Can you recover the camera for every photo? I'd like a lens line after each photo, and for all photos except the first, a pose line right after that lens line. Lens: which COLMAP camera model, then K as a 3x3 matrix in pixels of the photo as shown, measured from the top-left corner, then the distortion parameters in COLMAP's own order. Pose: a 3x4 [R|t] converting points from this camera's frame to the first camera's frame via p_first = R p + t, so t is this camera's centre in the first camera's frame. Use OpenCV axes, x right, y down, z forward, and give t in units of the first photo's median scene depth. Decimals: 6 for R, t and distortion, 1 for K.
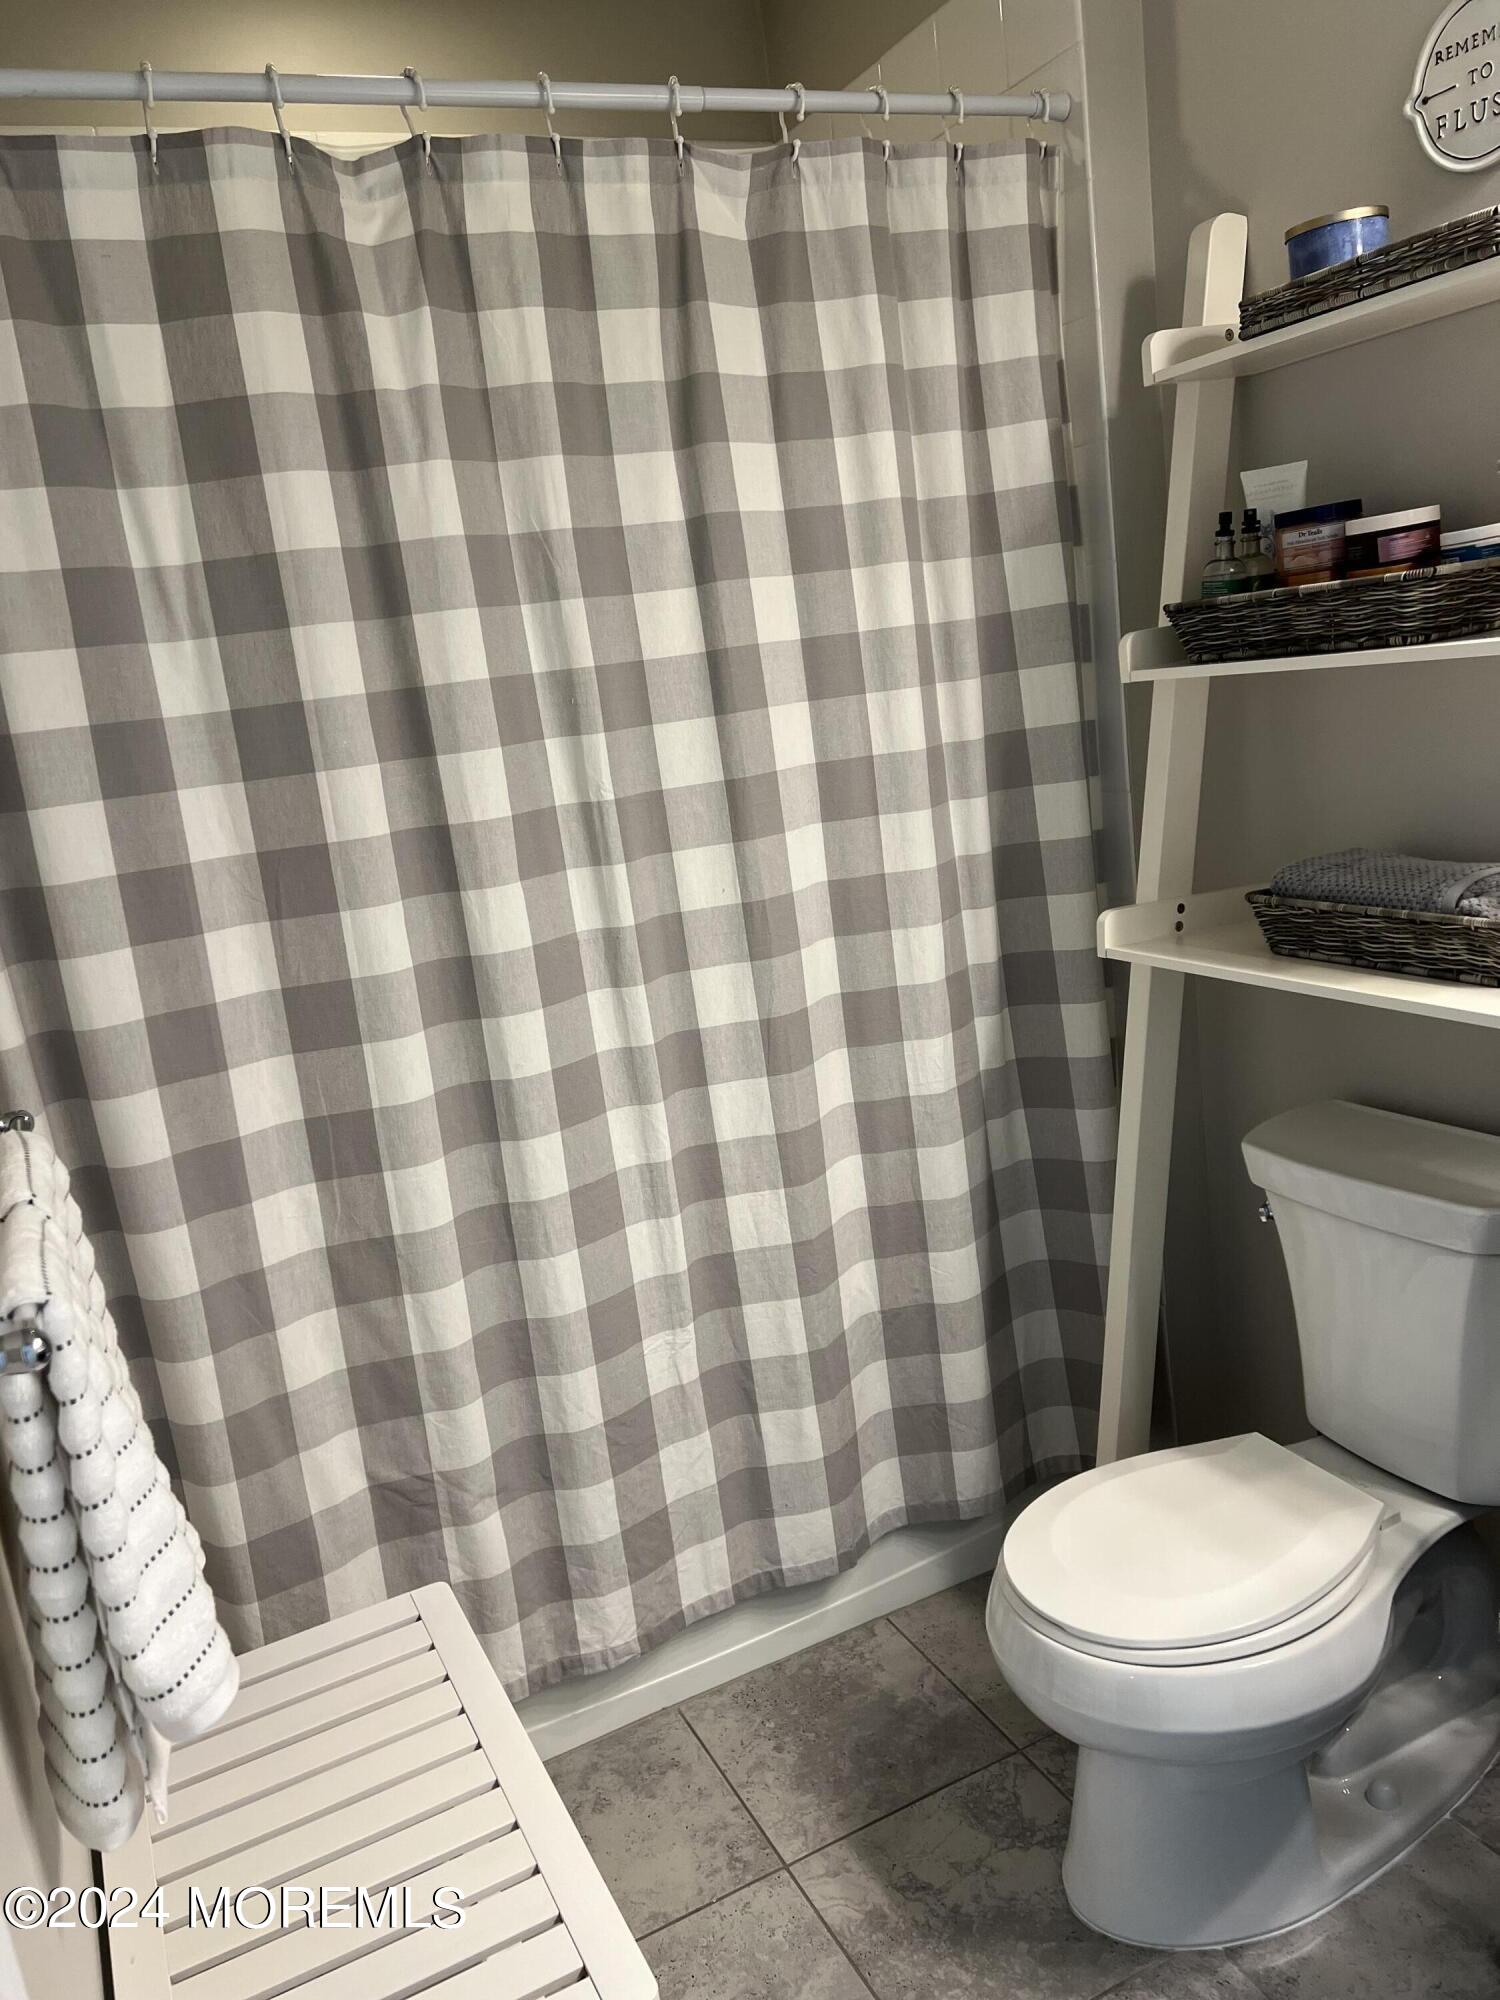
lens RADIAL K [[1507.0, 0, 750.0], [0, 1507.0, 1000.0], [0, 0, 1]] dist [0.057588, -0.072152]
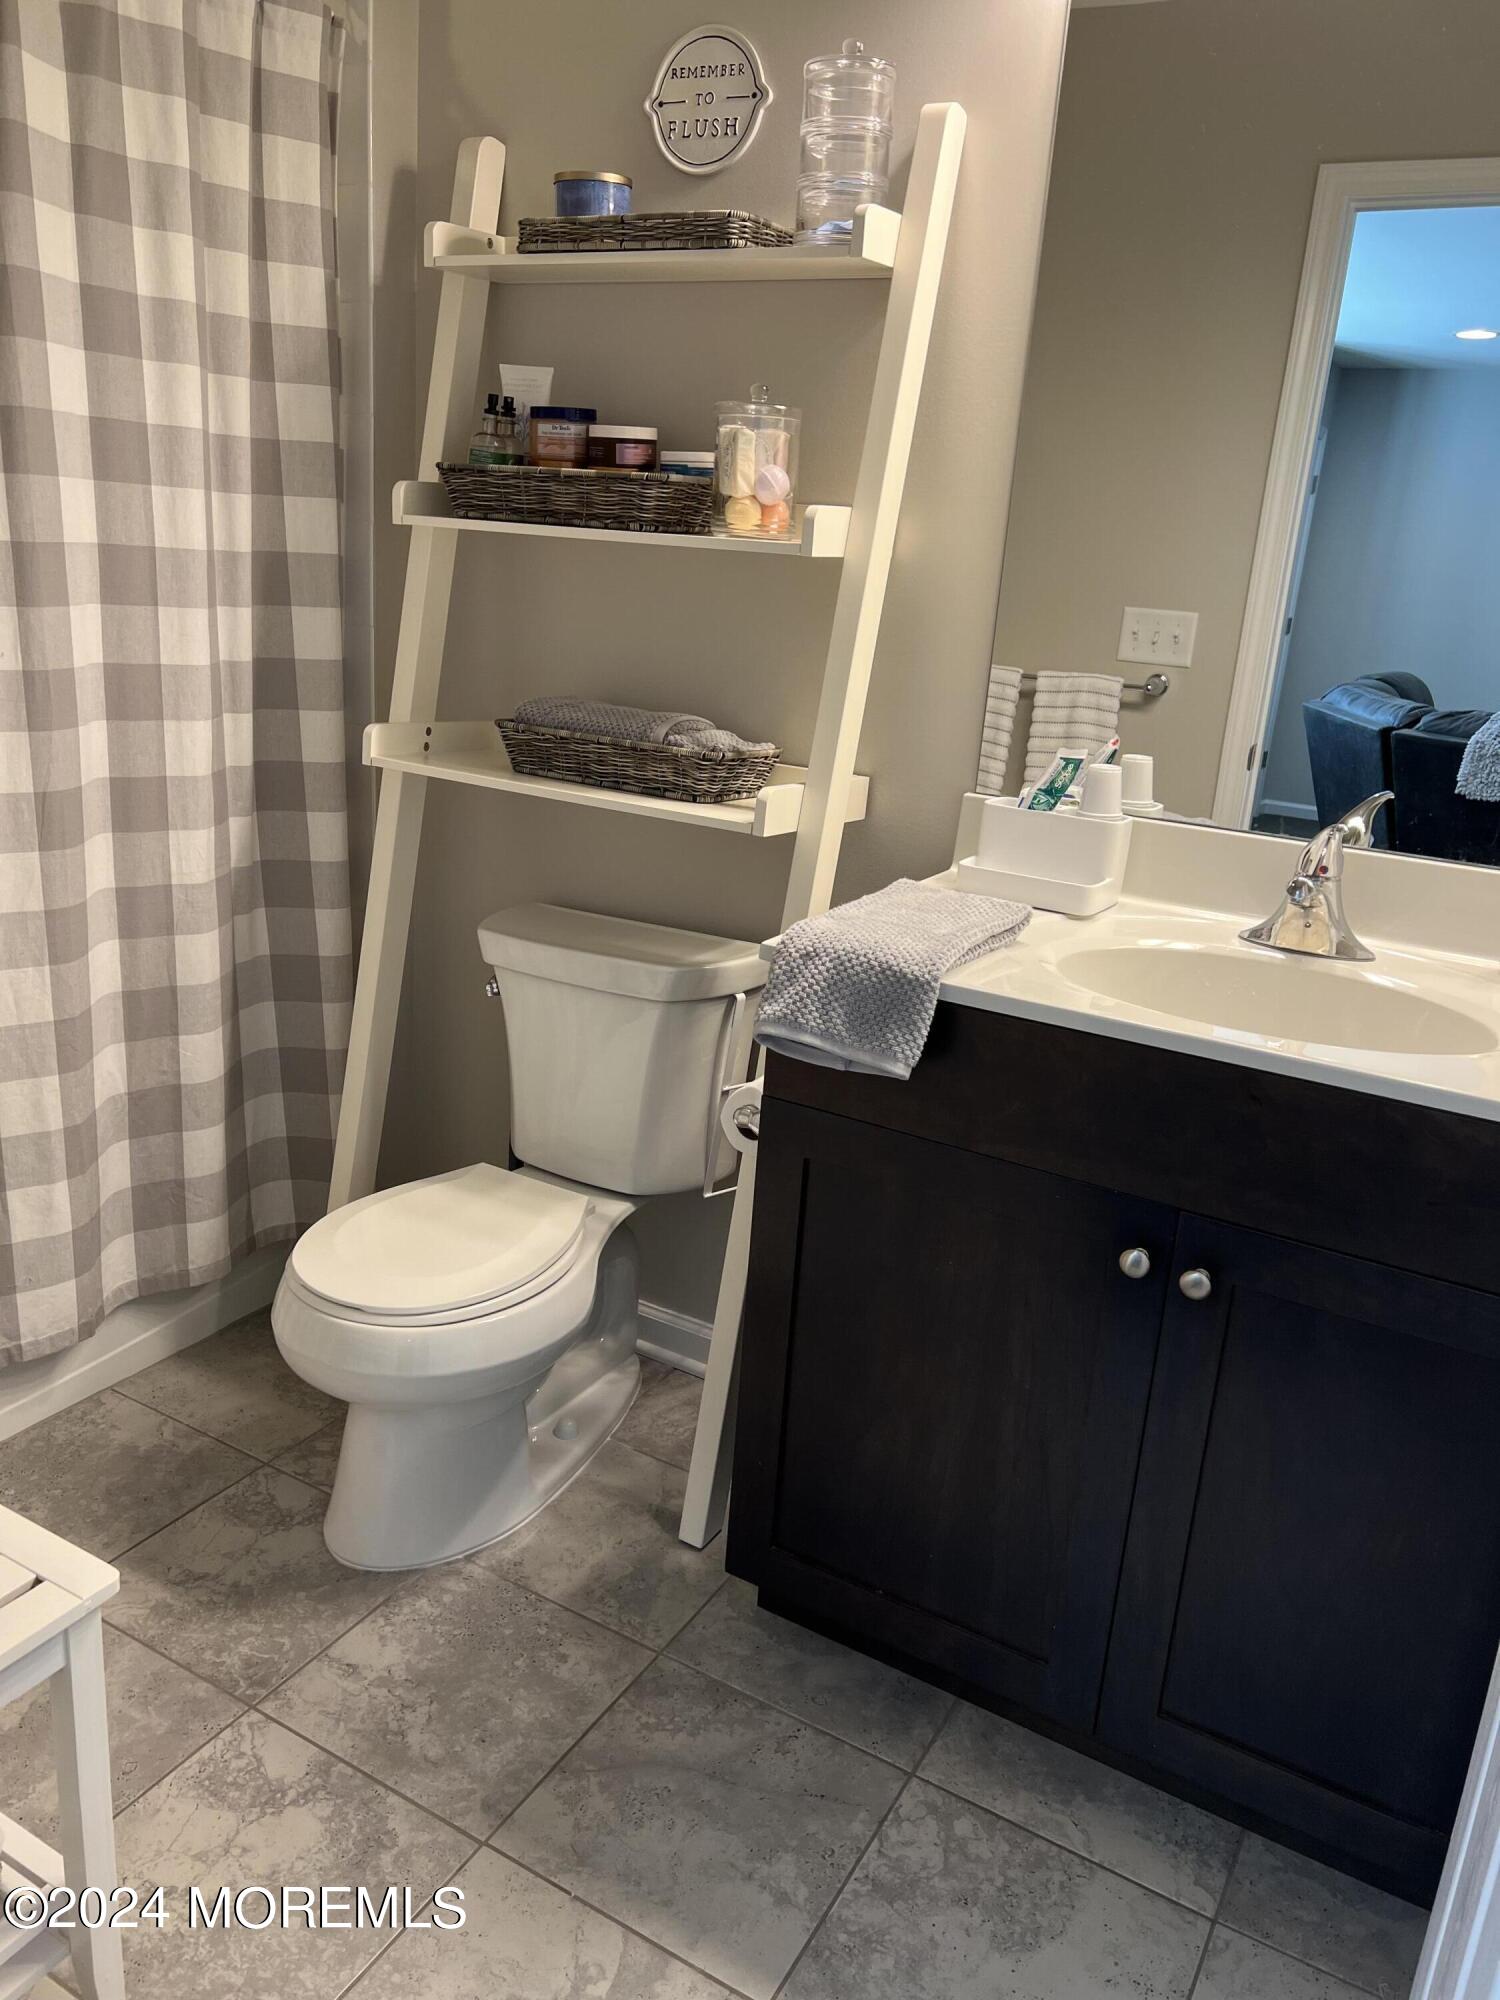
lens RADIAL K [[1509.1, 0, 750.0], [0, 1509.1, 1000.0], [0, 0, 1]] dist [0.009855, -0.025233]
pose [[0.805904, 0.012266, 0.591920, -0.199758], [-0.048514, 0.997791, 0.045376, 0.080753], [-0.590056, -0.065285, 0.804719, -0.091279]]
